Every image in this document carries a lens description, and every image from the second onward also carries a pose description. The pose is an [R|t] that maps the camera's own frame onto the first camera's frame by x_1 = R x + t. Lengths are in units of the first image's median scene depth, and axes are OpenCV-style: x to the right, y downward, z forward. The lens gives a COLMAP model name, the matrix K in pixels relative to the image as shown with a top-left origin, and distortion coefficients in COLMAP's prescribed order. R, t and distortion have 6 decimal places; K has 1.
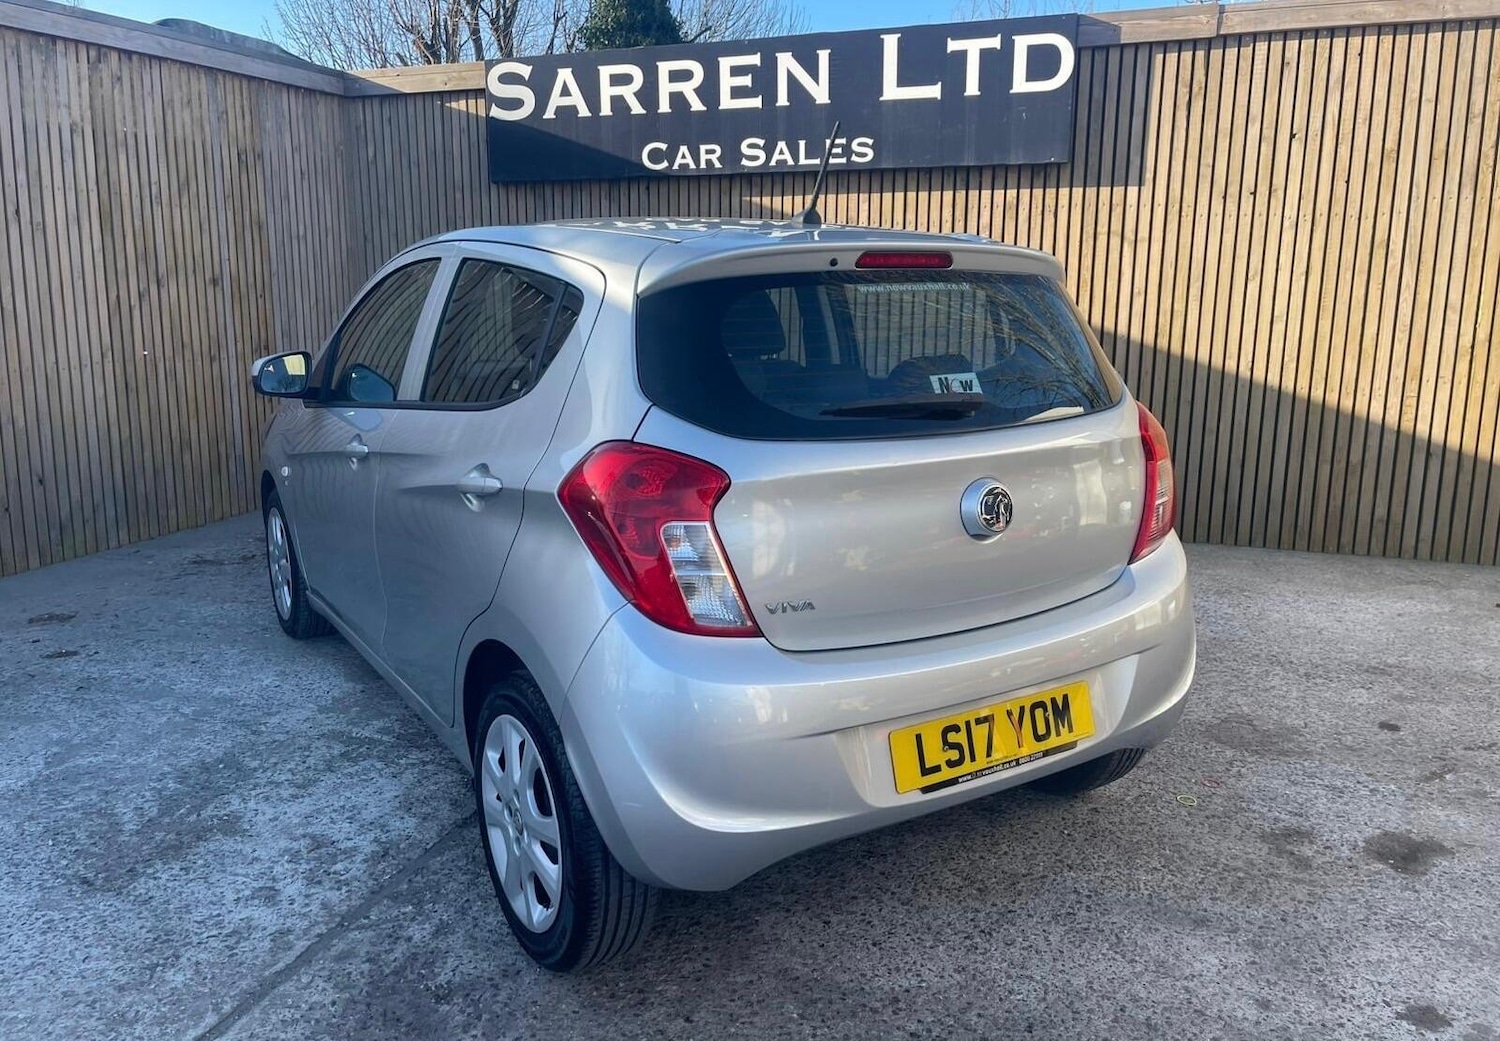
lens RADIAL K [[1140.0, 0, 737.1], [0, 1140.0, 486.4], [0, 0, 1]] dist [0.064314, -0.080840]
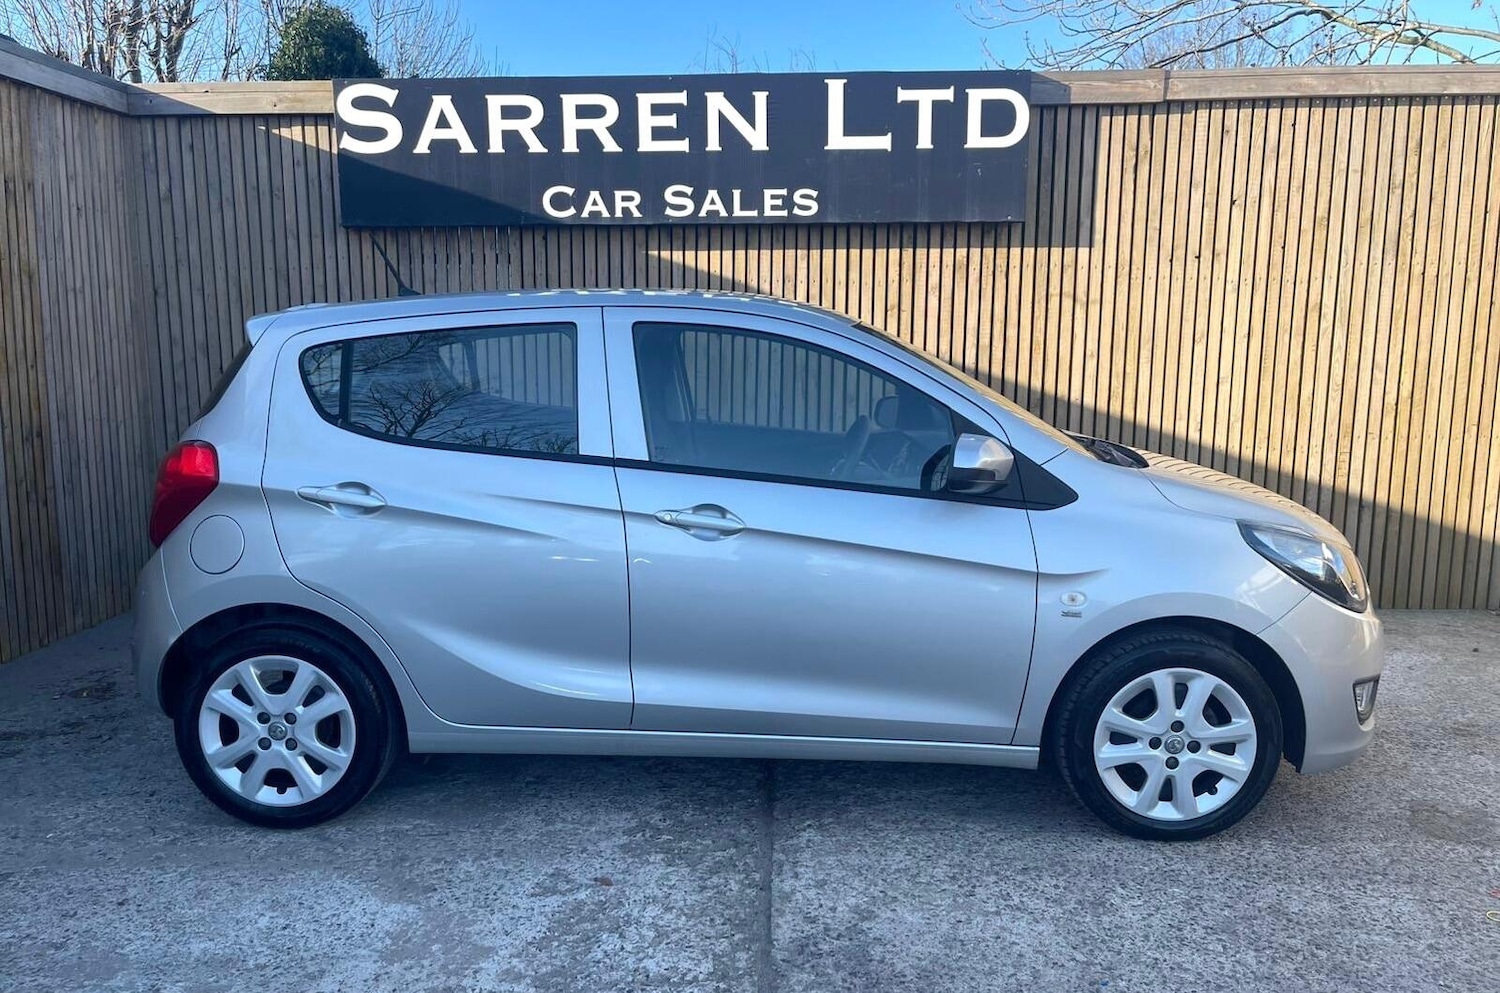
lens RADIAL K [[1138.8, 0, 756.2], [0, 1138.8, 494.0], [0, 0, 1]] dist [0.060956, -0.073090]
pose [[0.952013, -0.043968, 0.302883, -0.225843], [0.057955, 0.997621, -0.037343, -0.030751], [-0.300520, 0.053105, 0.952296, 0.162406]]
